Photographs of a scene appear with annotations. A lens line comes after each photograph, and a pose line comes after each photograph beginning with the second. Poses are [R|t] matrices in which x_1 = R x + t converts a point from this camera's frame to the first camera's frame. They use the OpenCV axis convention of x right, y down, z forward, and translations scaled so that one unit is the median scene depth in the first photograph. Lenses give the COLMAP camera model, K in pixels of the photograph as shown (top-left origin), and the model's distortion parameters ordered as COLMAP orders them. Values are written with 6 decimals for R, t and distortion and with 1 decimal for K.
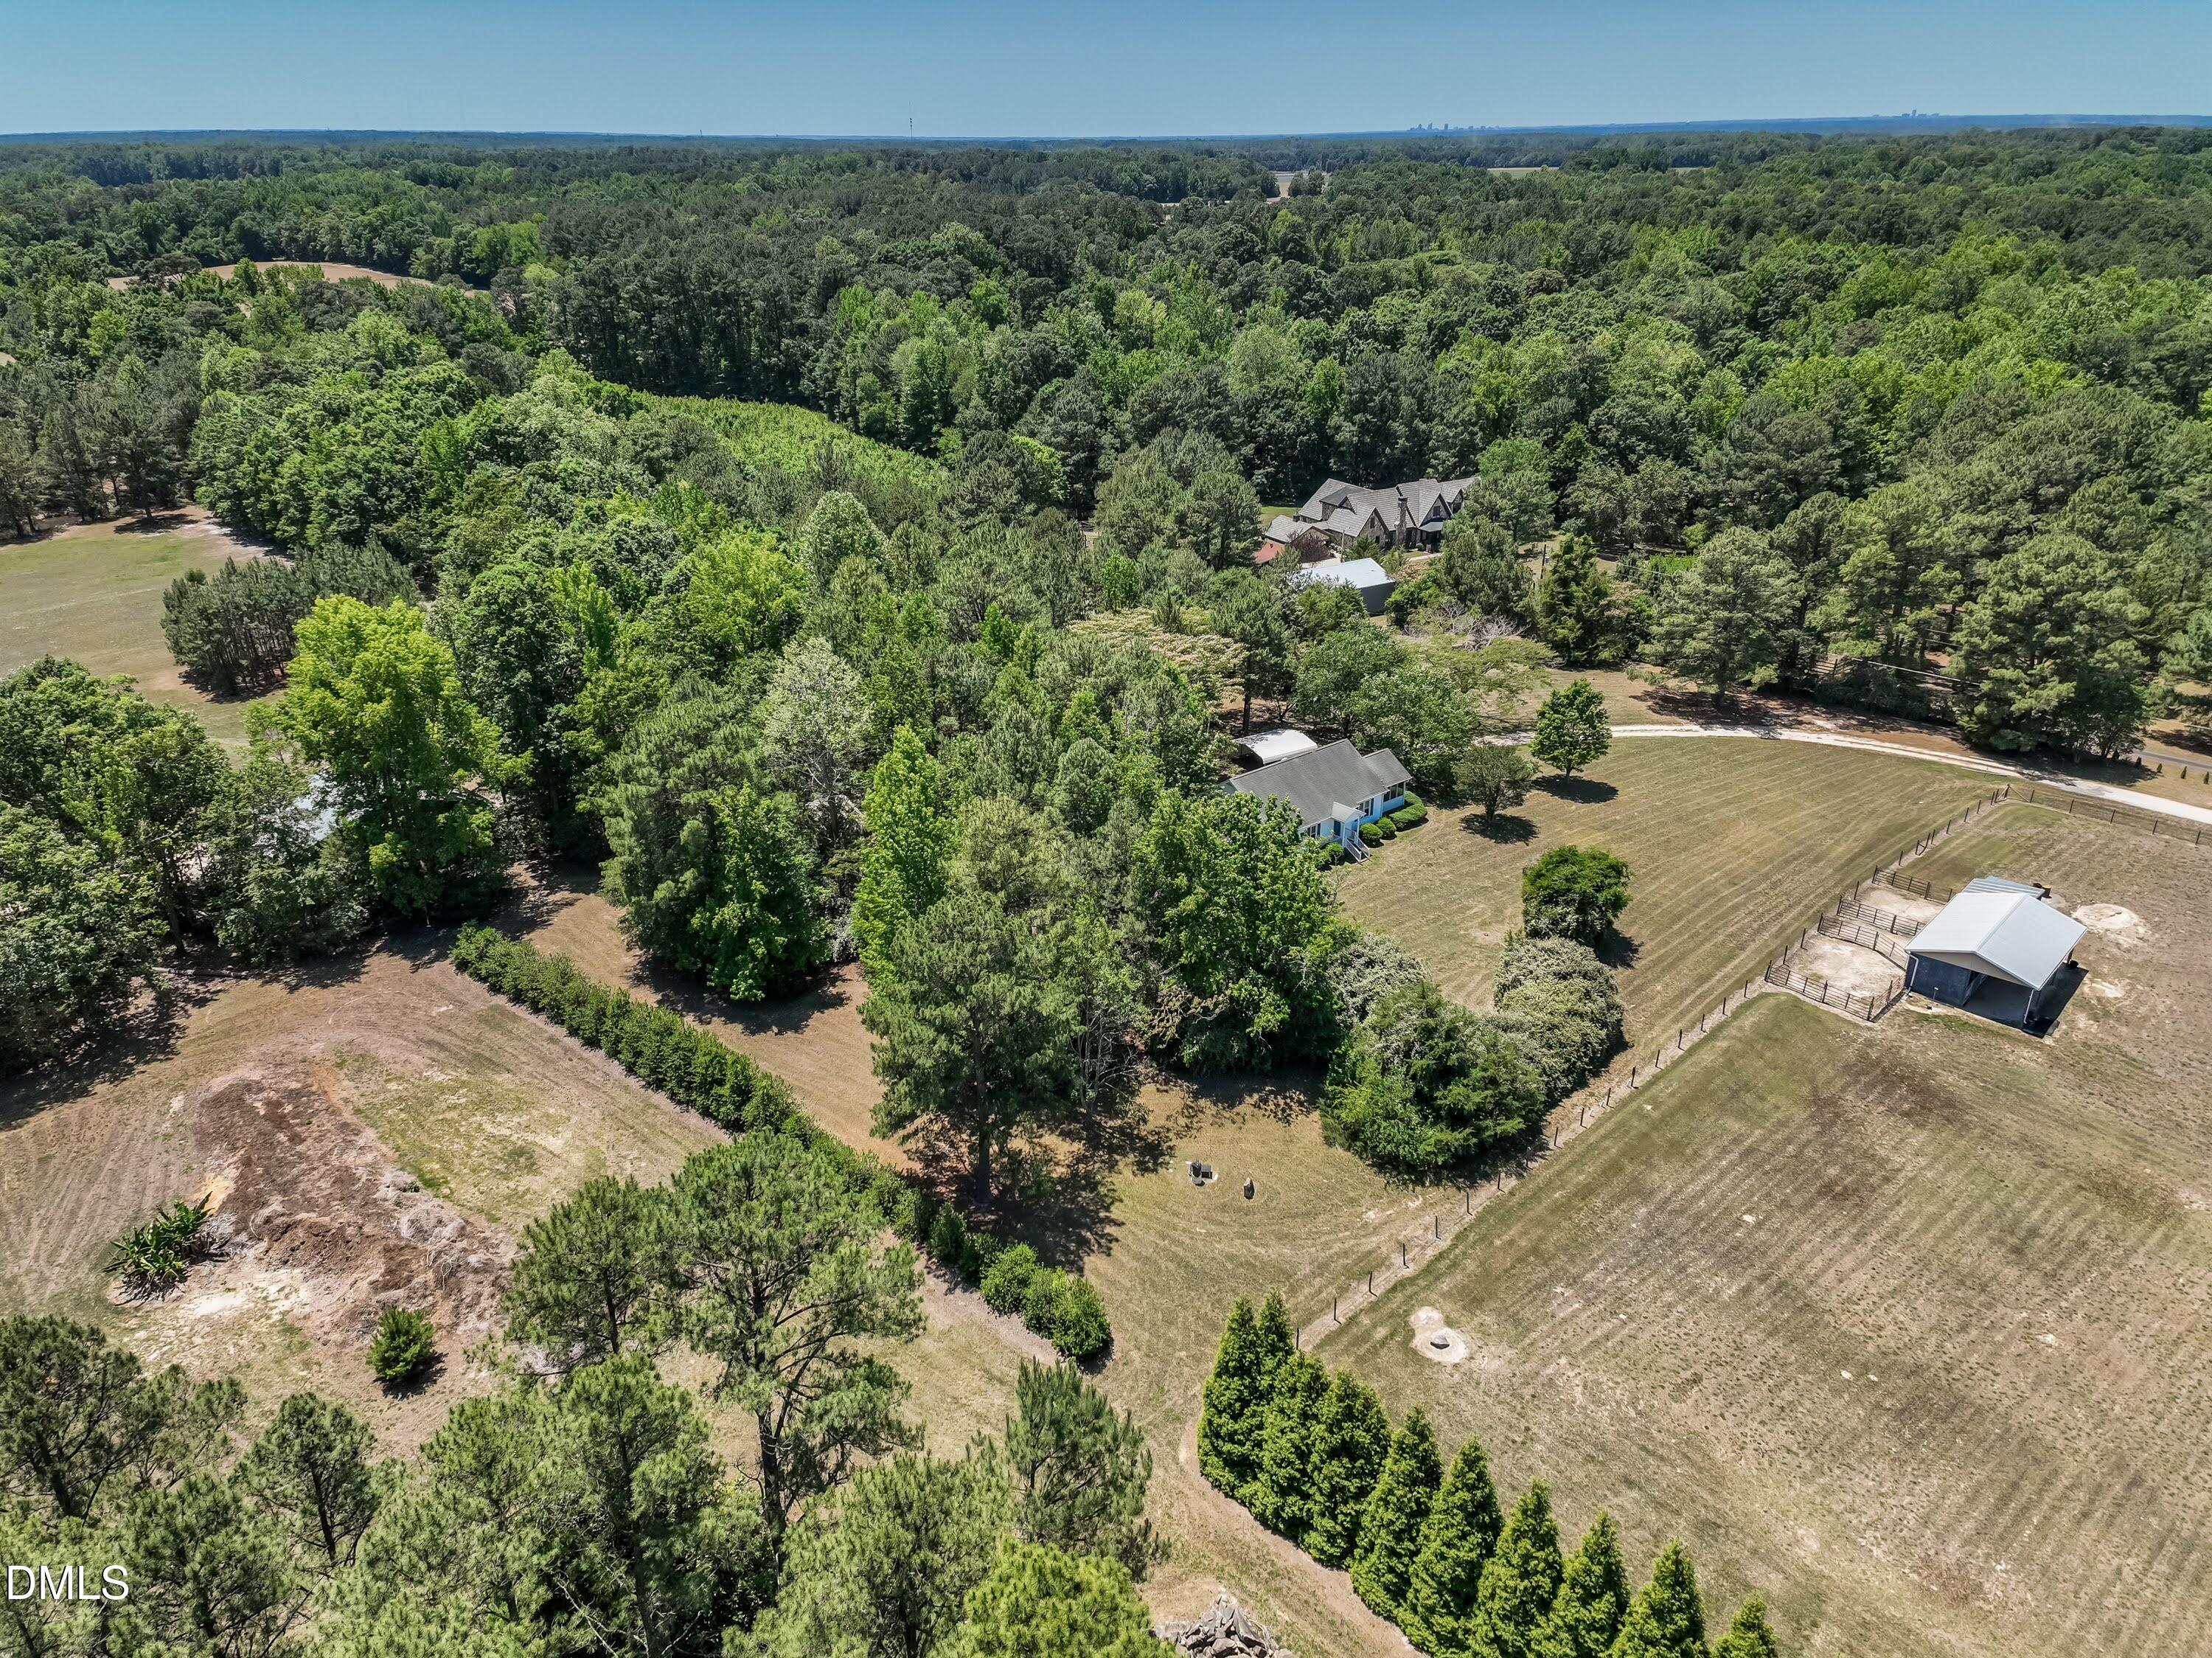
lens RADIAL K [[1481.7, 0, 1108.2], [0, 1481.7, 839.2], [0, 0, 1]] dist [0.220042, -0.211017]
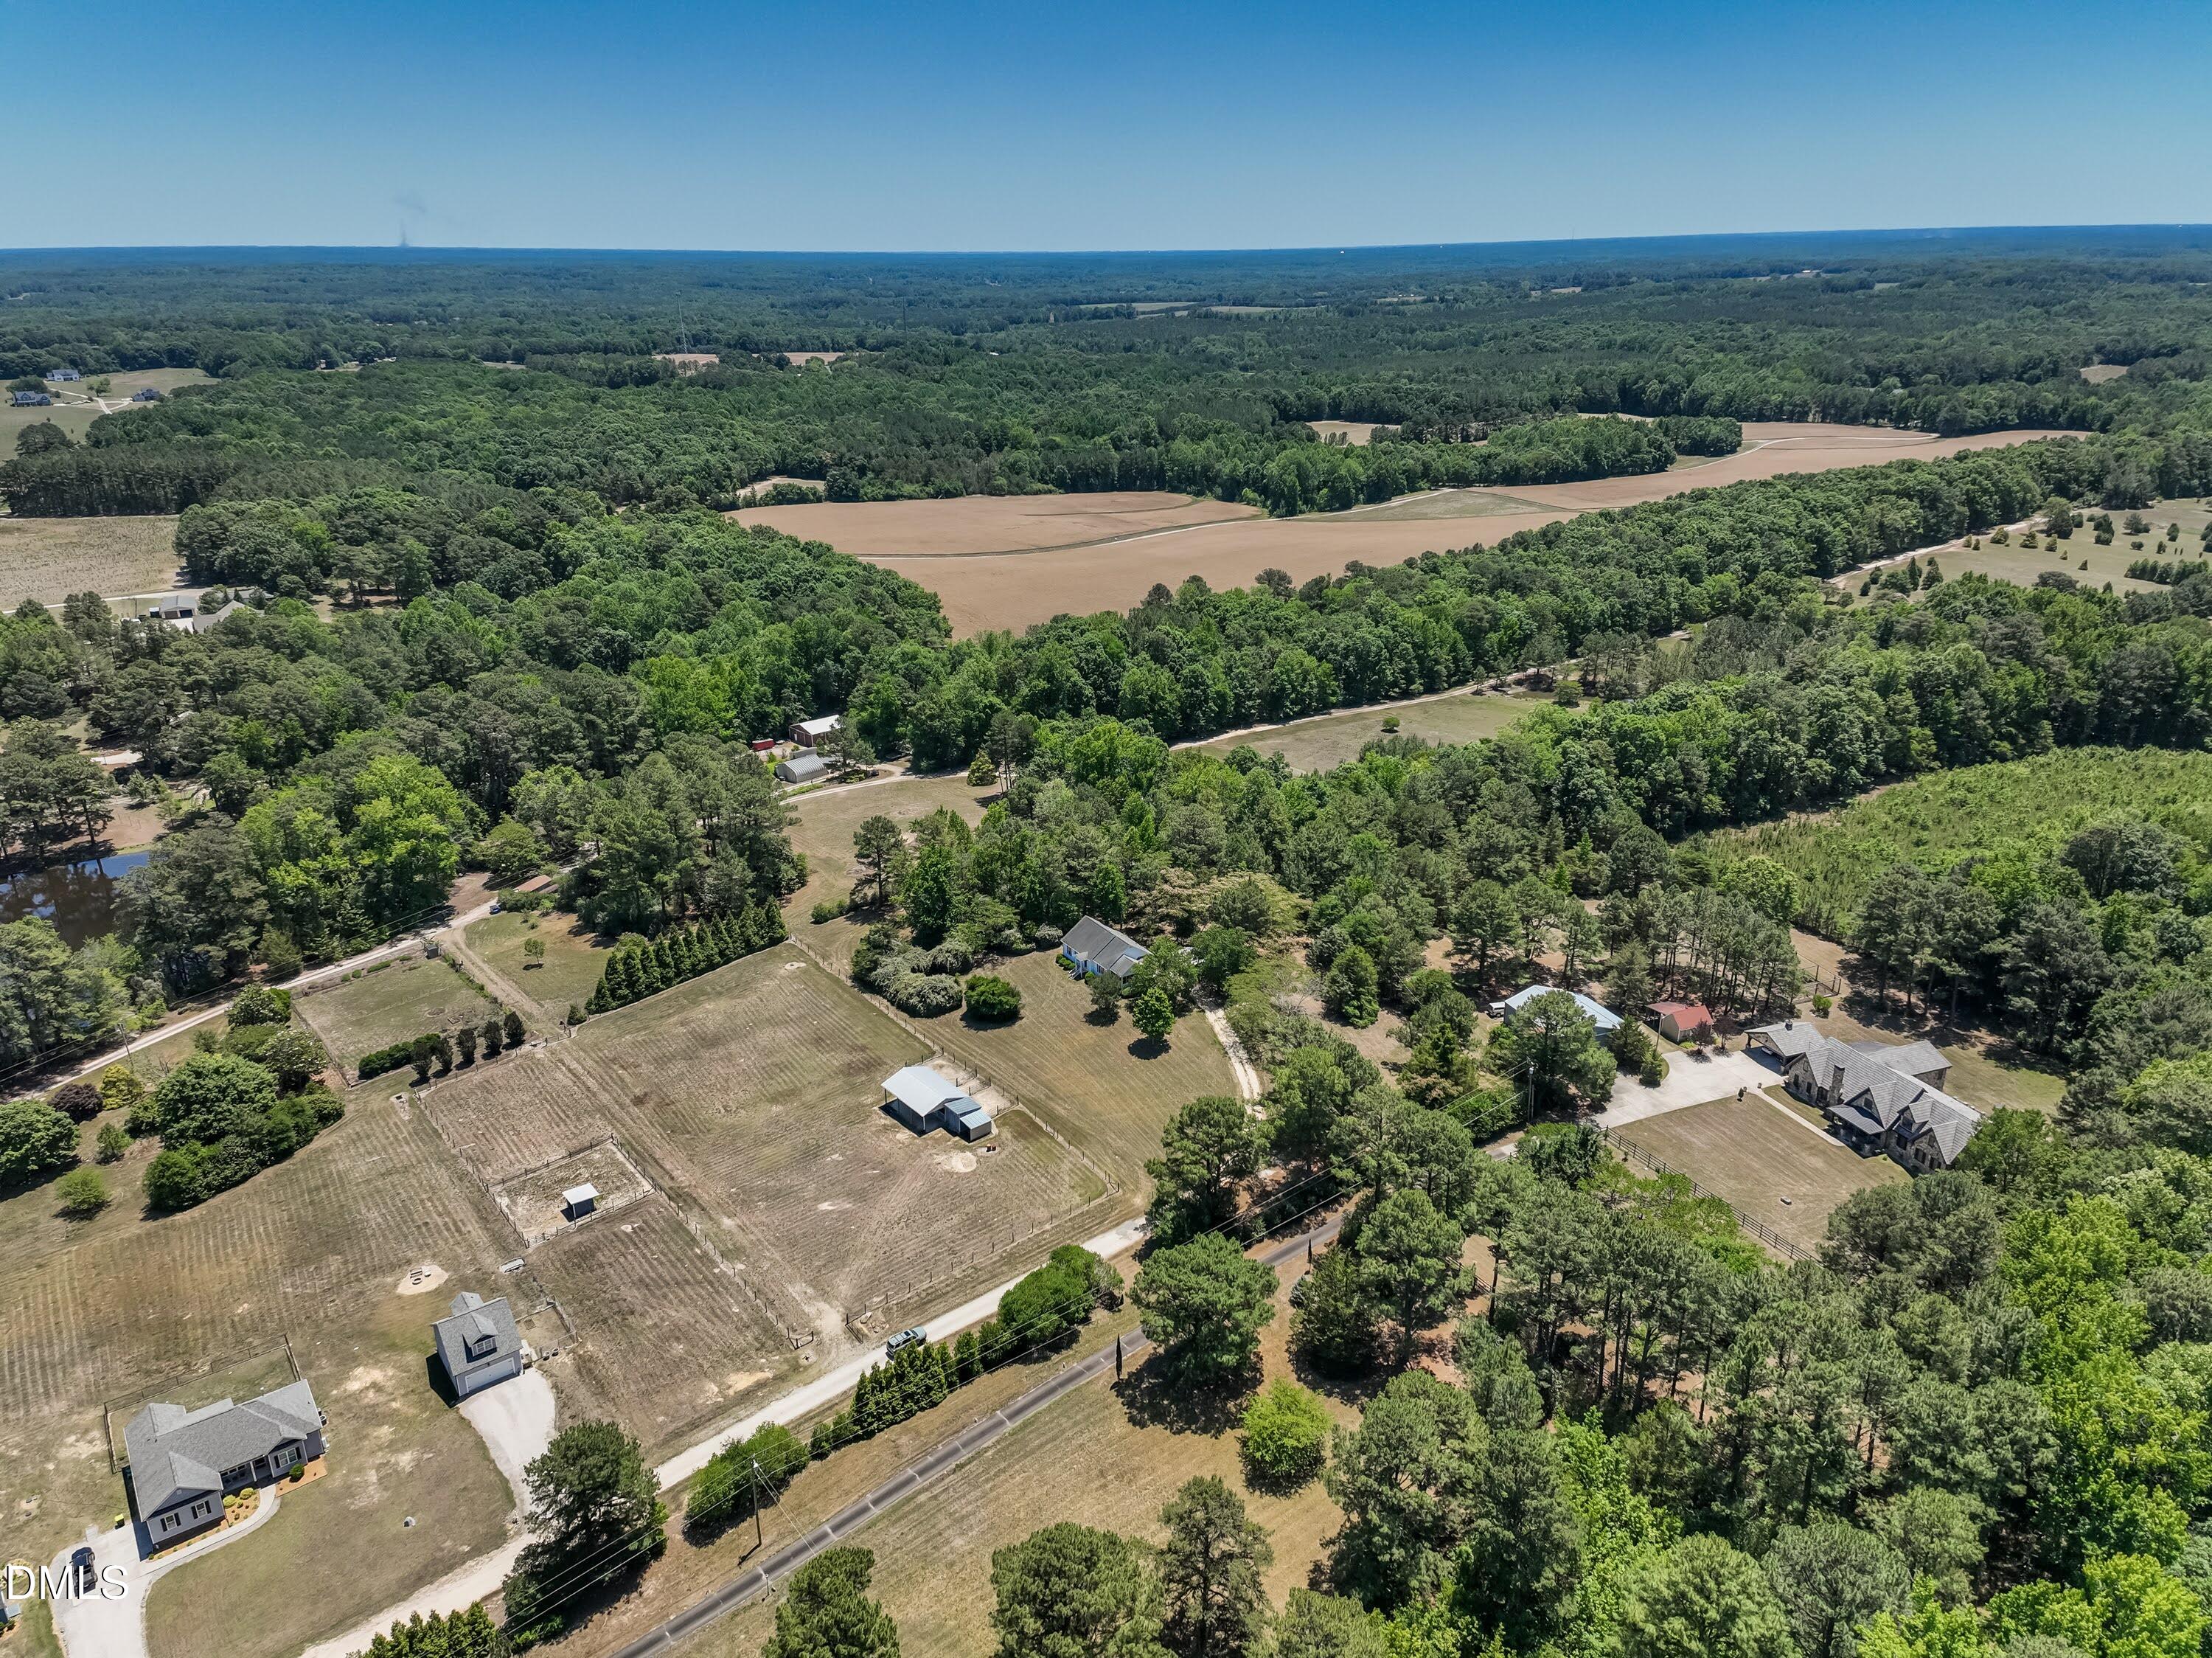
lens RADIAL K [[1481.7, 0, 1108.2], [0, 1481.7, 839.2], [0, 0, 1]] dist [0.220042, -0.211017]
pose [[-0.139096, 0.366815, -0.919836, 1.922939], [-0.401439, 0.828235, 0.390991, -0.941938], [0.905262, 0.423643, 0.032050, 0.850365]]
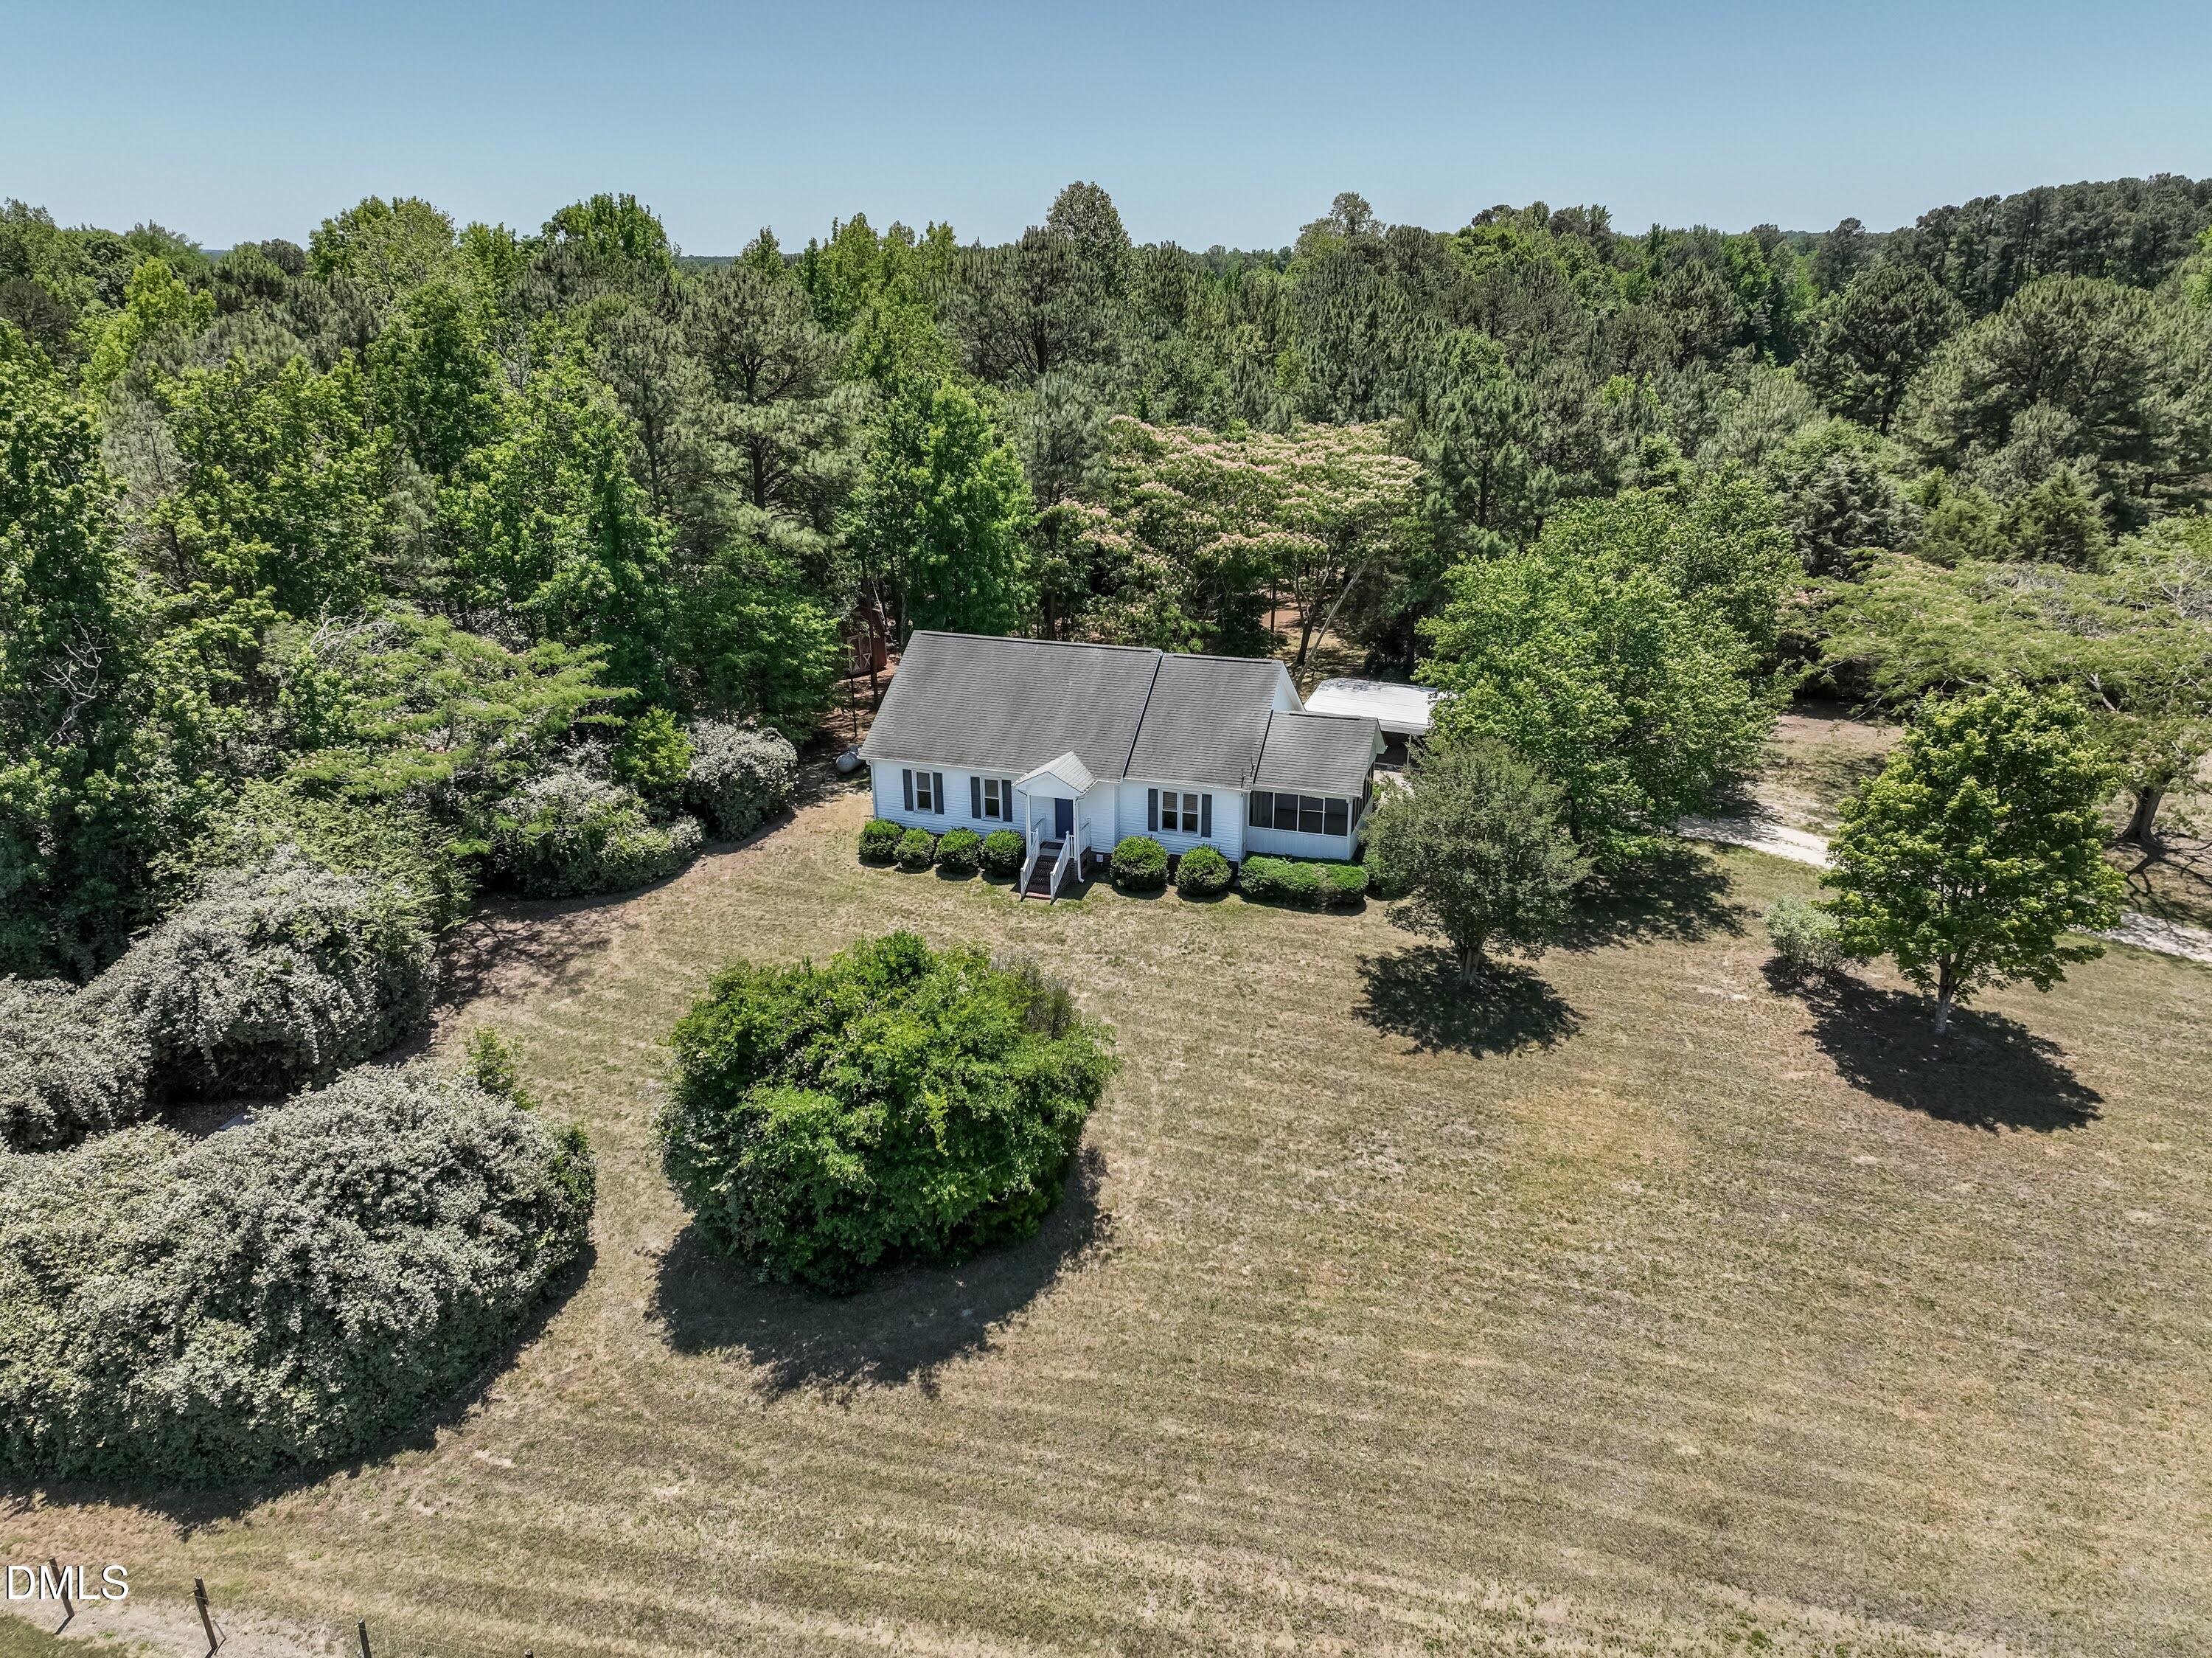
lens RADIAL K [[1481.7, 0, 1108.2], [0, 1481.7, 839.2], [0, 0, 1]] dist [0.220042, -0.211017]
pose [[0.523341, 0.306161, -0.795223, 0.480655], [-0.353941, 0.927015, 0.123970, -0.055944], [0.775138, 0.216584, 0.593508, 0.725704]]
